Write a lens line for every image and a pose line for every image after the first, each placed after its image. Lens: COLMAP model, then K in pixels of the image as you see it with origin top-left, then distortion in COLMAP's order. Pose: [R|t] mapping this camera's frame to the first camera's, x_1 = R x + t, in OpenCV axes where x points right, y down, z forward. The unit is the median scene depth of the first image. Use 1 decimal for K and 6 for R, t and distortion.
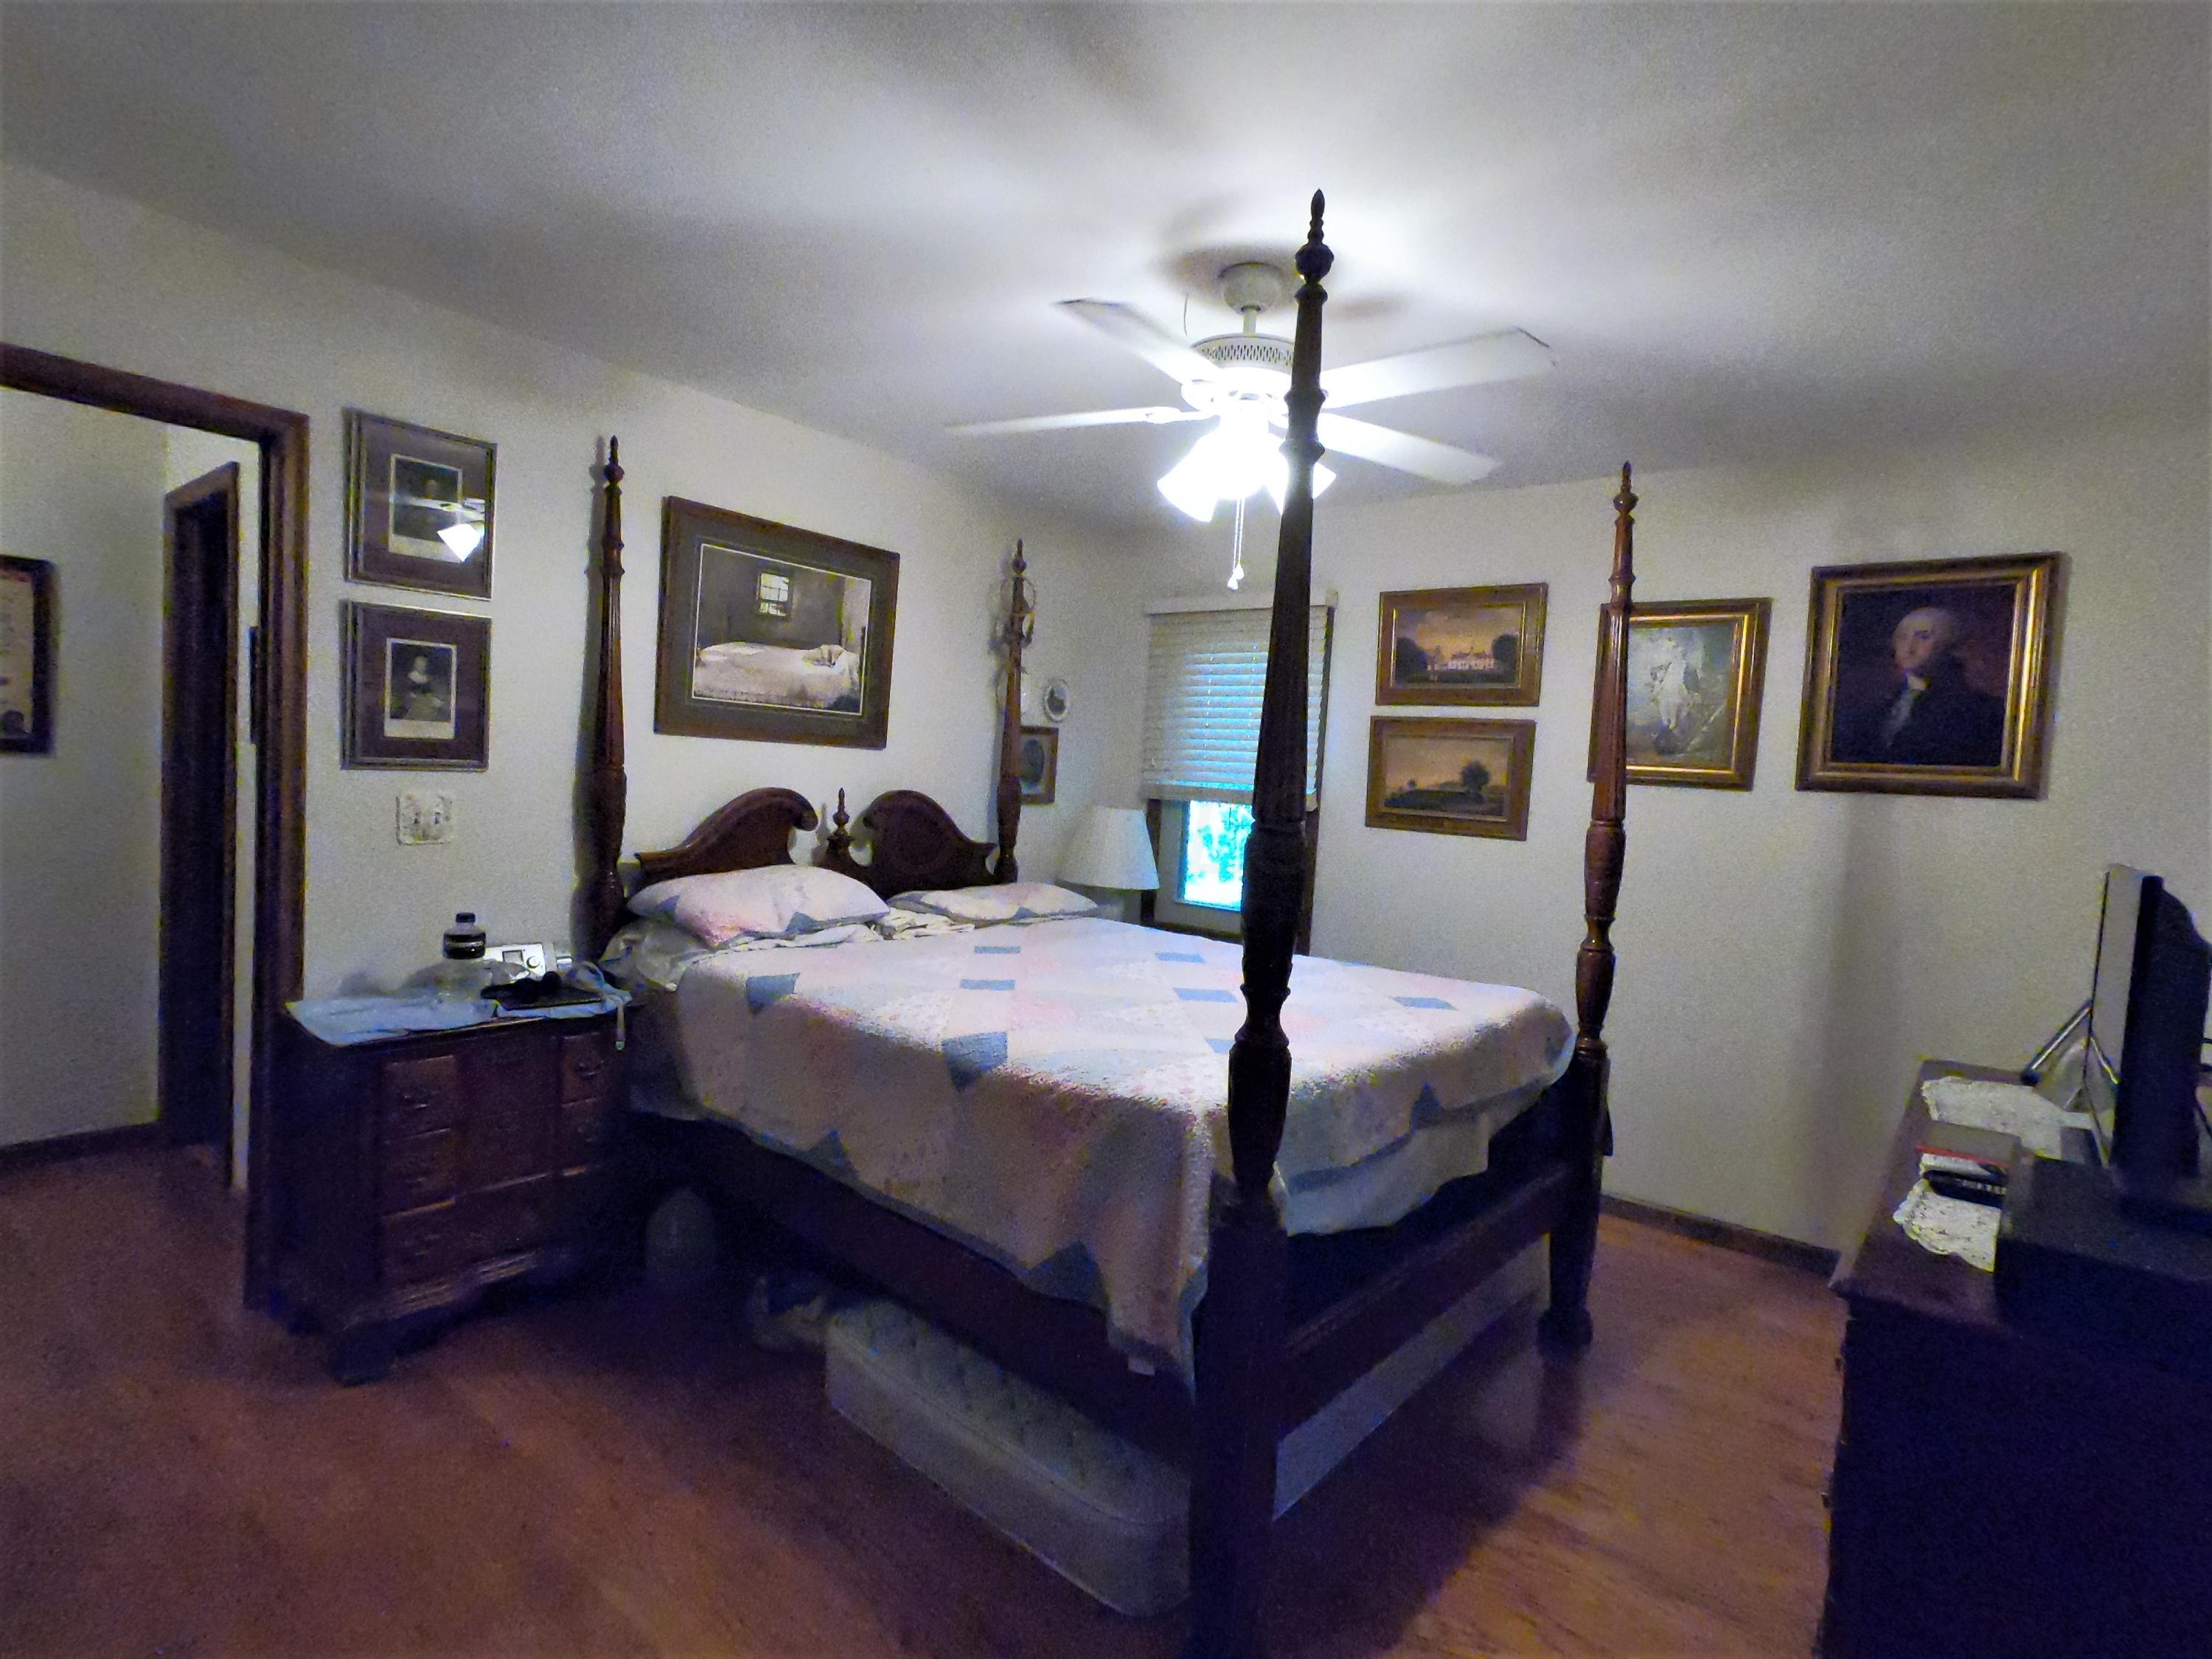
lens RADIAL K [[1114.9, 0, 1104.7], [0, 1114.9, 827.1], [0, 0, 1]] dist [-0.002839, 0.001031]
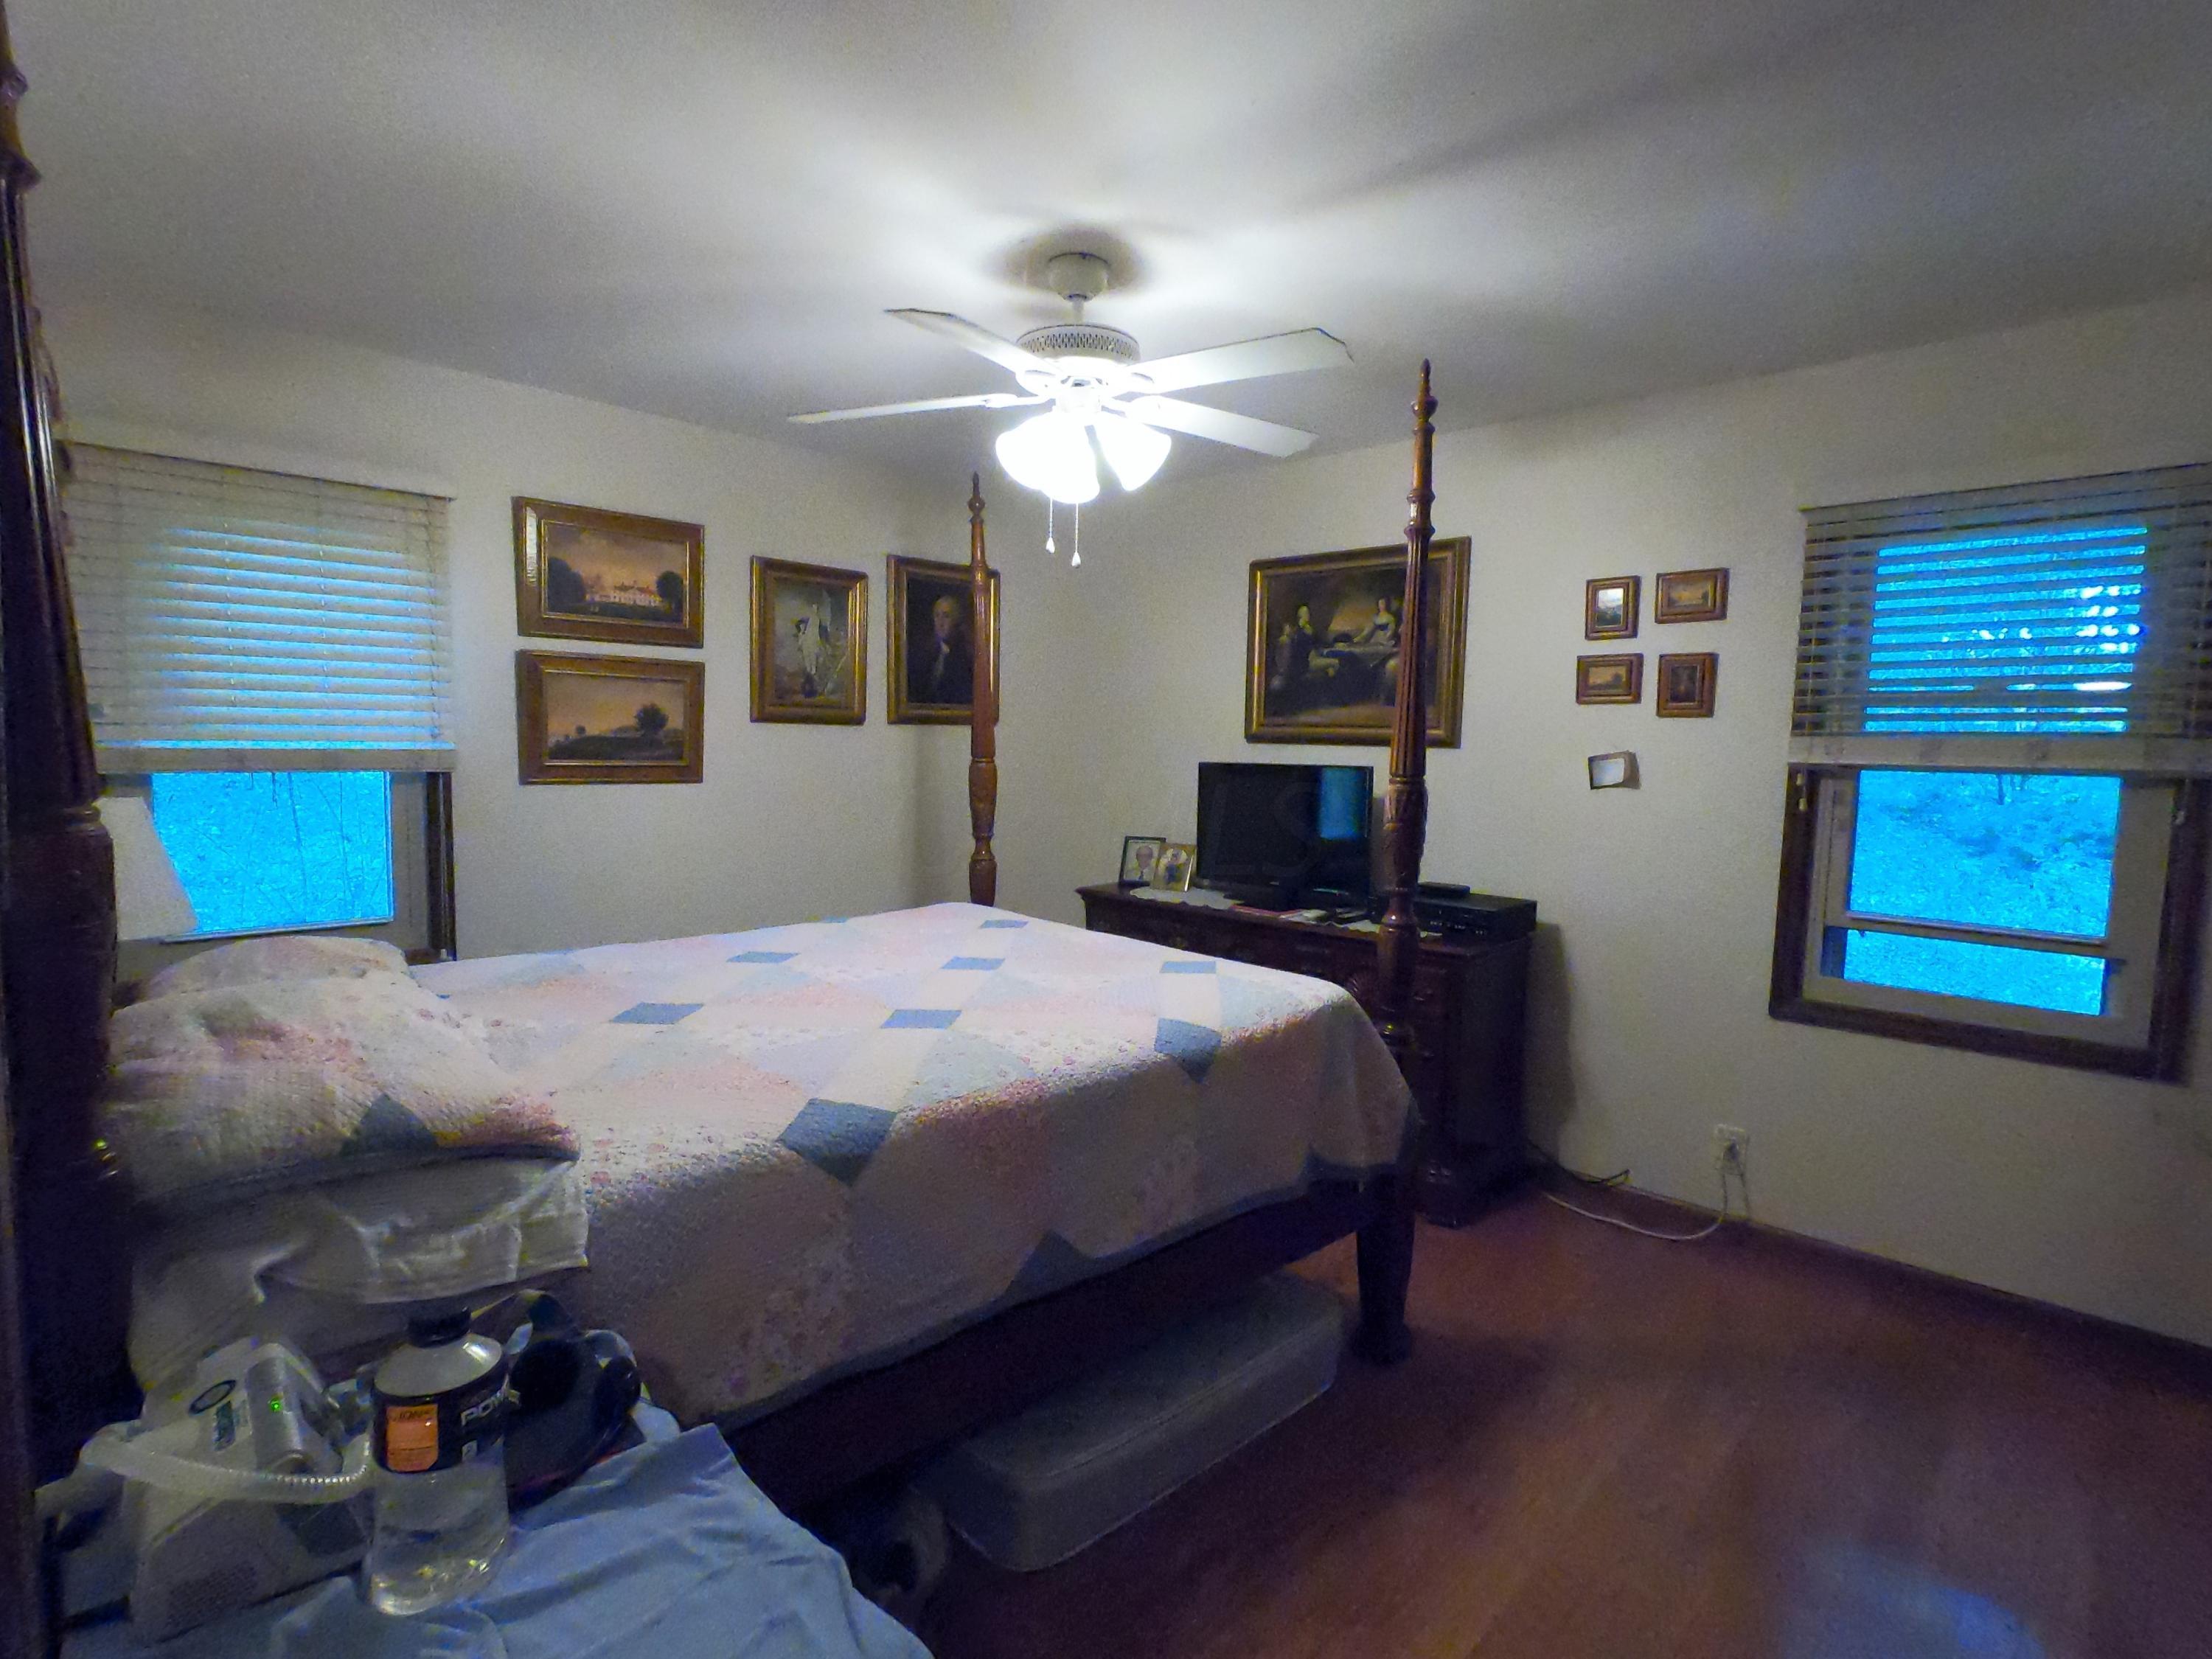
lens RADIAL K [[1114.9, 0, 1105.7], [0, 1114.9, 834.3], [0, 0, 1]] dist [-0.002839, 0.001031]
pose [[0.095916, -0.139374, 0.985584, -0.585739], [0.040896, 0.989864, 0.136000, -0.063351], [-0.994549, 0.027261, 0.100644, 0.533780]]
